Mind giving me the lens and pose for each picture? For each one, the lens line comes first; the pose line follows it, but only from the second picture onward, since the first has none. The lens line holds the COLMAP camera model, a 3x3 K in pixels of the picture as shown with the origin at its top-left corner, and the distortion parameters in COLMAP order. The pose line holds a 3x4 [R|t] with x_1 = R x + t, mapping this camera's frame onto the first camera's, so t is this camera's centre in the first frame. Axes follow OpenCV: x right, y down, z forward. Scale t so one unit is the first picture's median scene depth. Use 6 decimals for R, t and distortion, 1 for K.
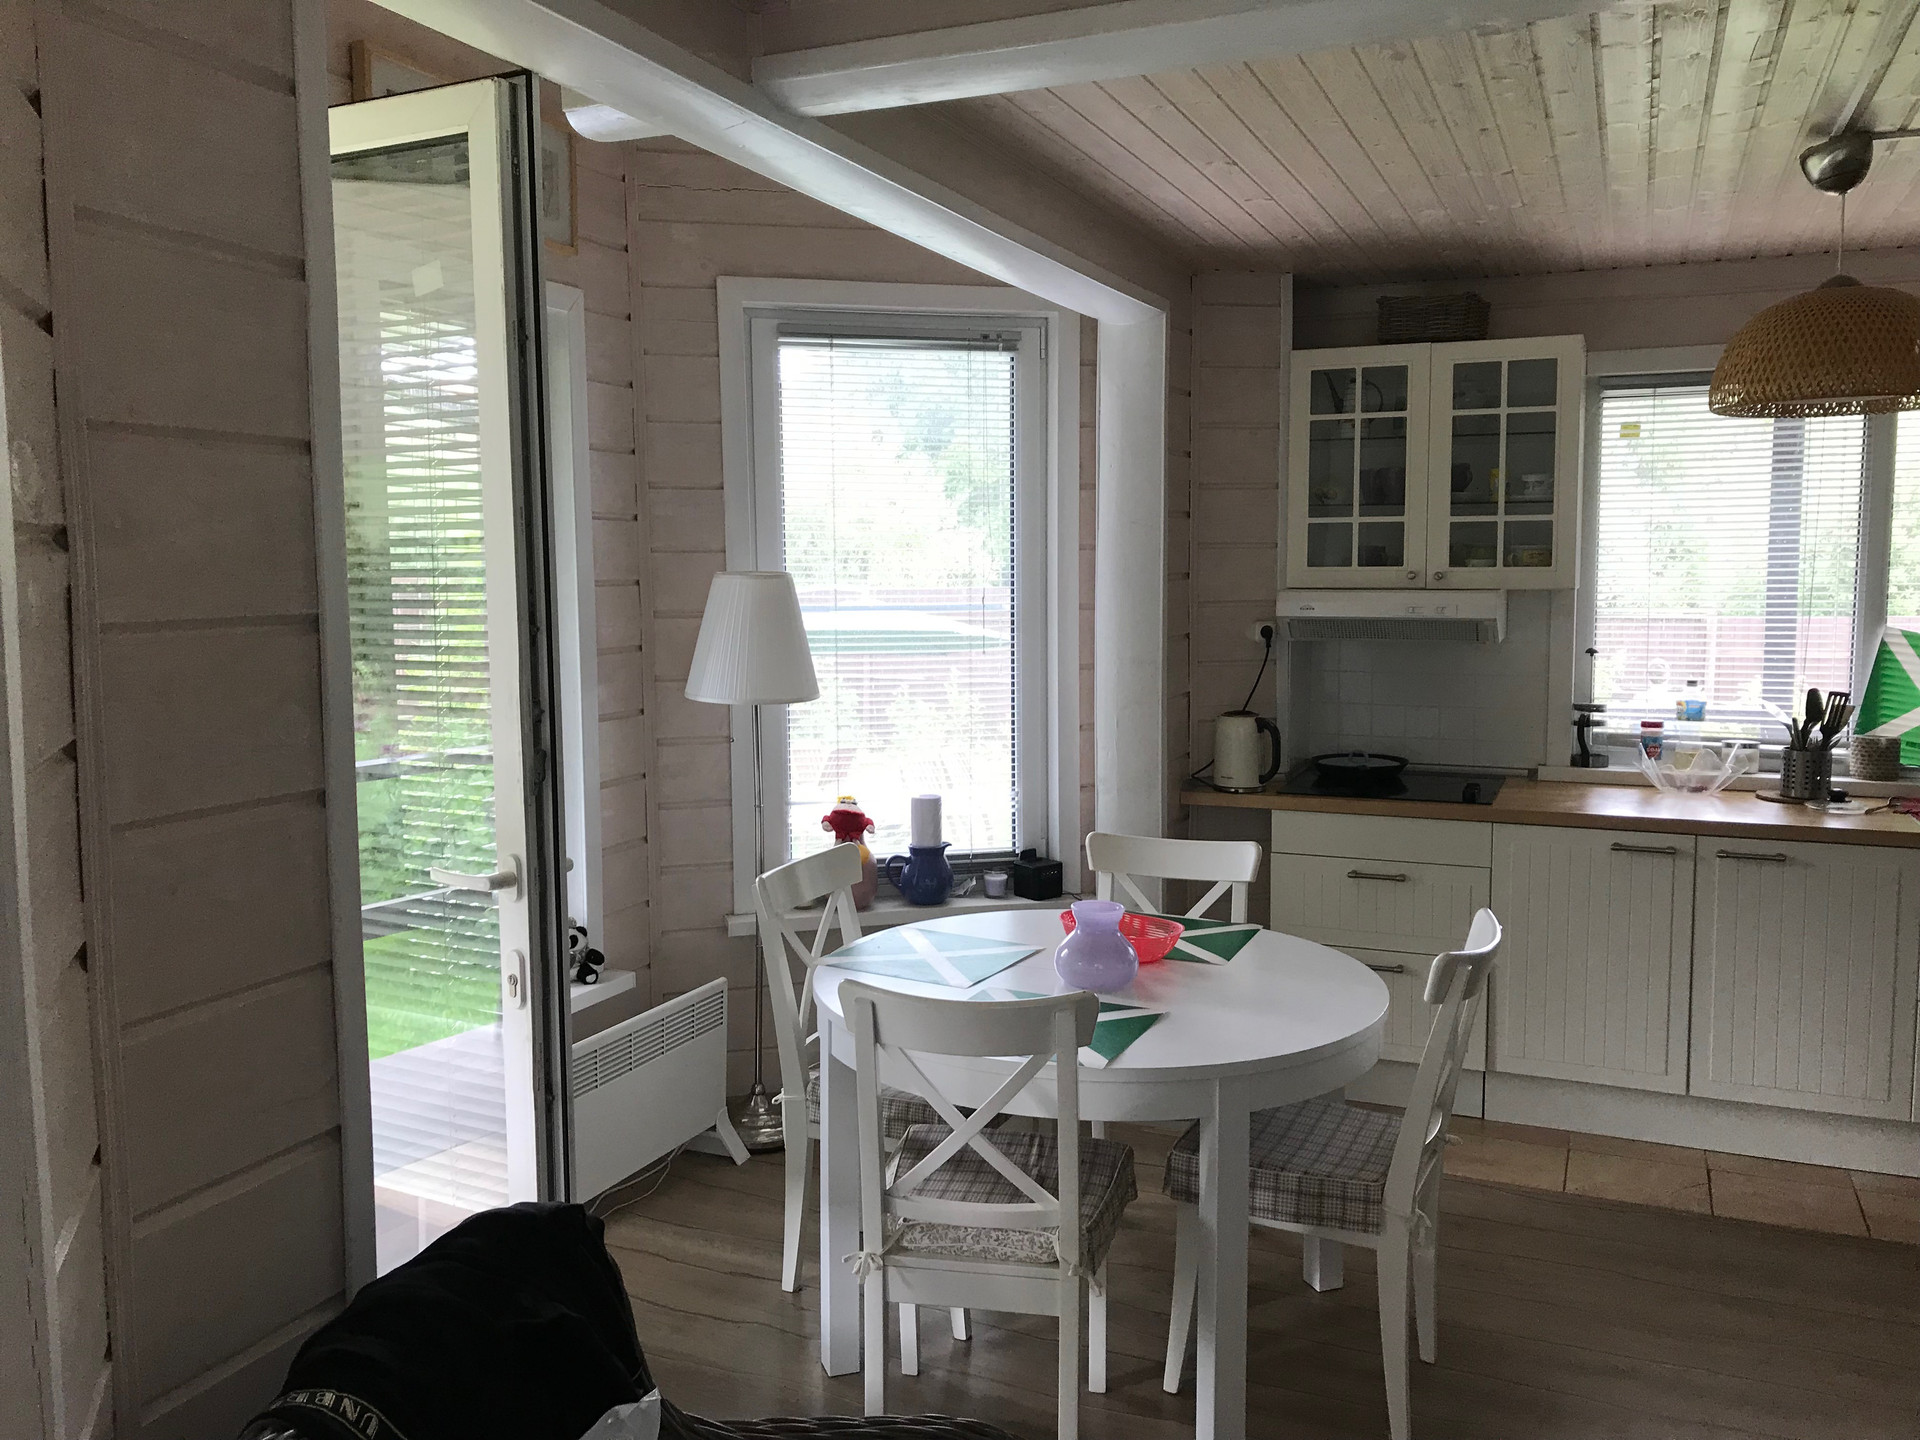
lens RADIAL K [[1575.6, 0, 950.1], [0, 1575.6, 715.4], [0, 0, 1]] dist [0.036475, -0.028997]
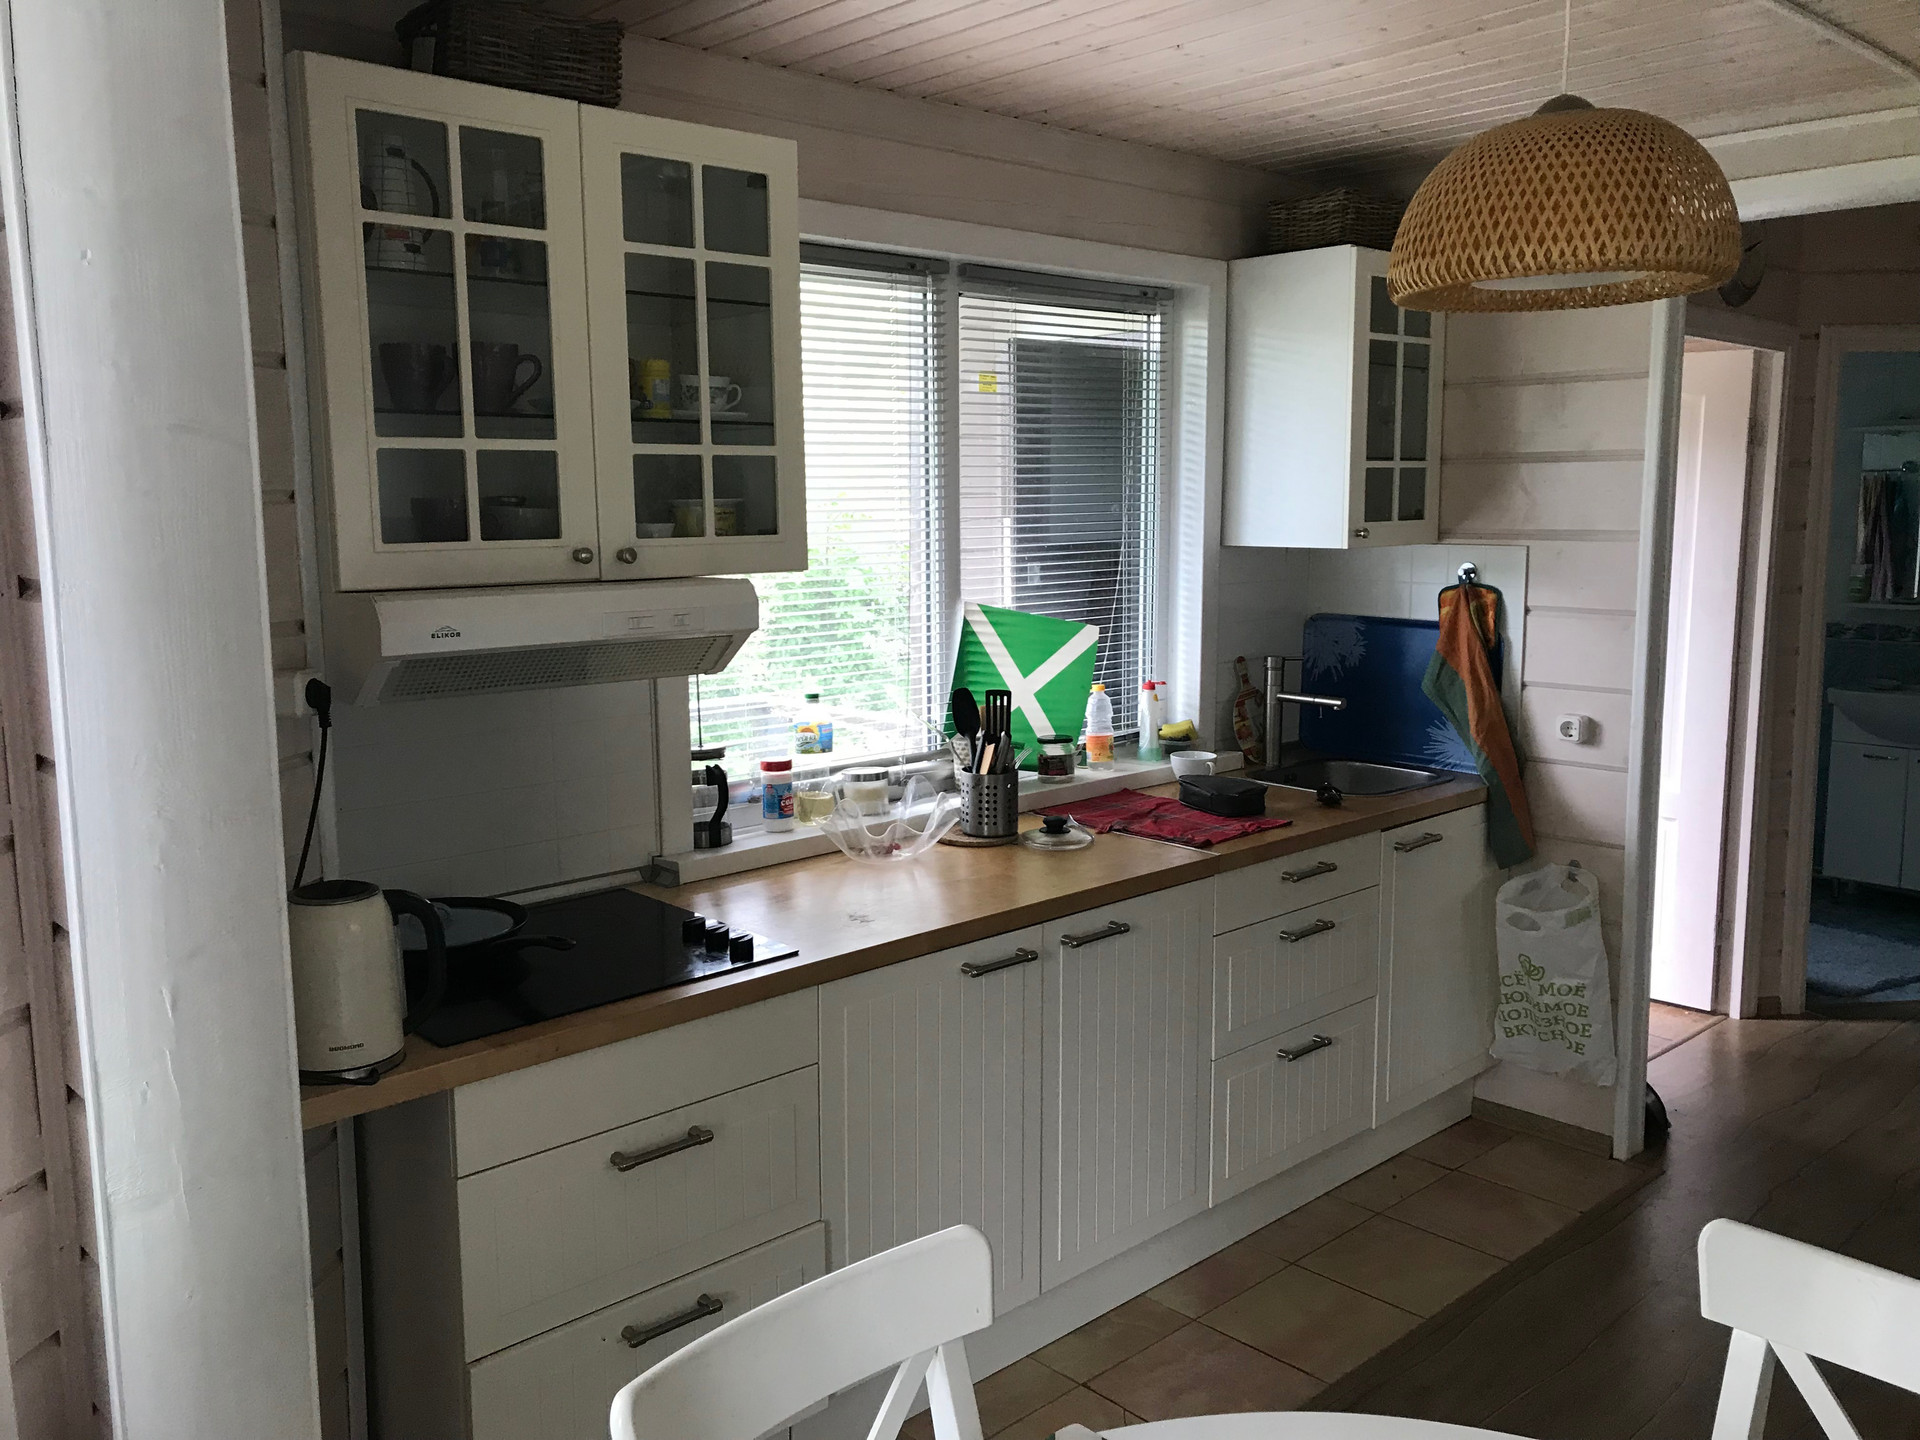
lens RADIAL K [[1575.6, 0, 954.9], [0, 1575.6, 699.5], [0, 0, 1]] dist [0.036475, -0.028997]
pose [[0.401171, -0.116885, 0.908515, -0.140017], [0.098975, 0.991550, 0.083864, -0.076468], [-0.910640, 0.056277, 0.409350, 0.711147]]
